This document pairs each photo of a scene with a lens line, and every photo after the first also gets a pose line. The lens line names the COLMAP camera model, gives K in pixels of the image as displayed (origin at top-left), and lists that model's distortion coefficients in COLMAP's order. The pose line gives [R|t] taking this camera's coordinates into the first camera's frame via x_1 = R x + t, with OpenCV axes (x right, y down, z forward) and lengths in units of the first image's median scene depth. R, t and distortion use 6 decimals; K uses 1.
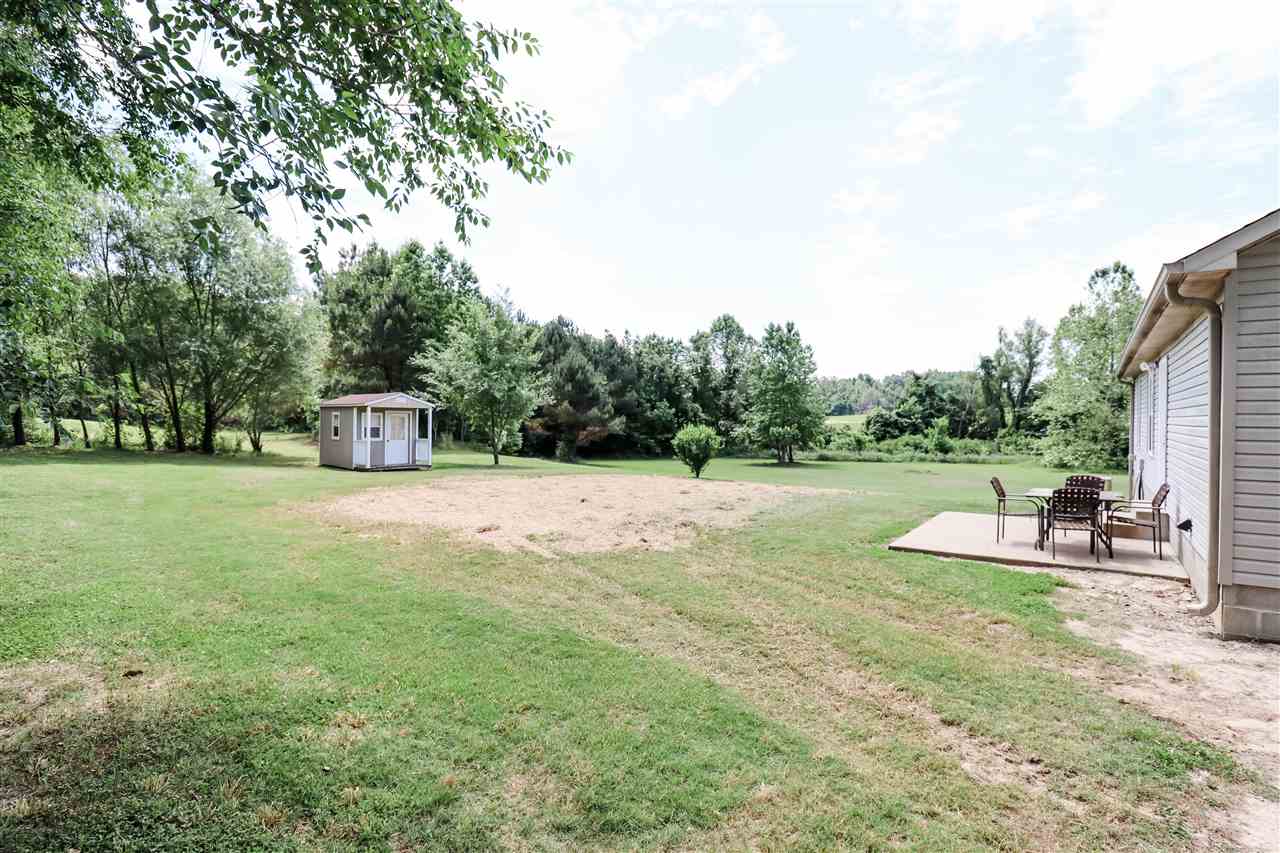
lens RADIAL K [[594.6, 0, 640.0], [0, 594.6, 425.3], [0, 0, 1]] dist [-0.021141, -0.001857]
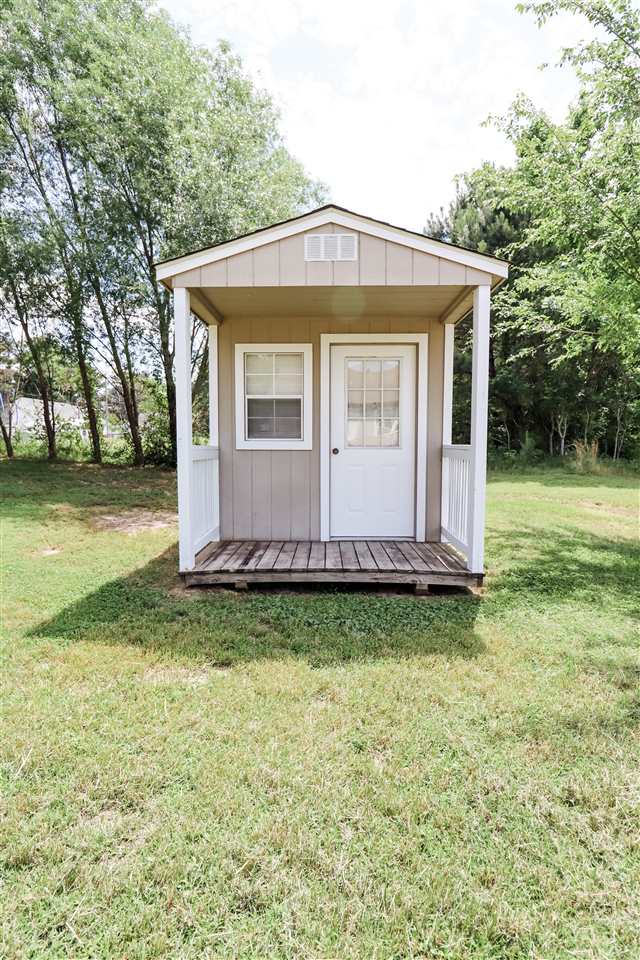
lens RADIAL K [[479.0, 0, 318.9], [0, 479.0, 480.1], [0, 0, 1]] dist [0.001111, 0.000220]
pose [[0.677651, 0.051460, -0.733581, -0.265554], [0.004293, 0.997255, 0.073921, 0.022715], [0.735371, -0.053242, 0.675570, 0.827003]]
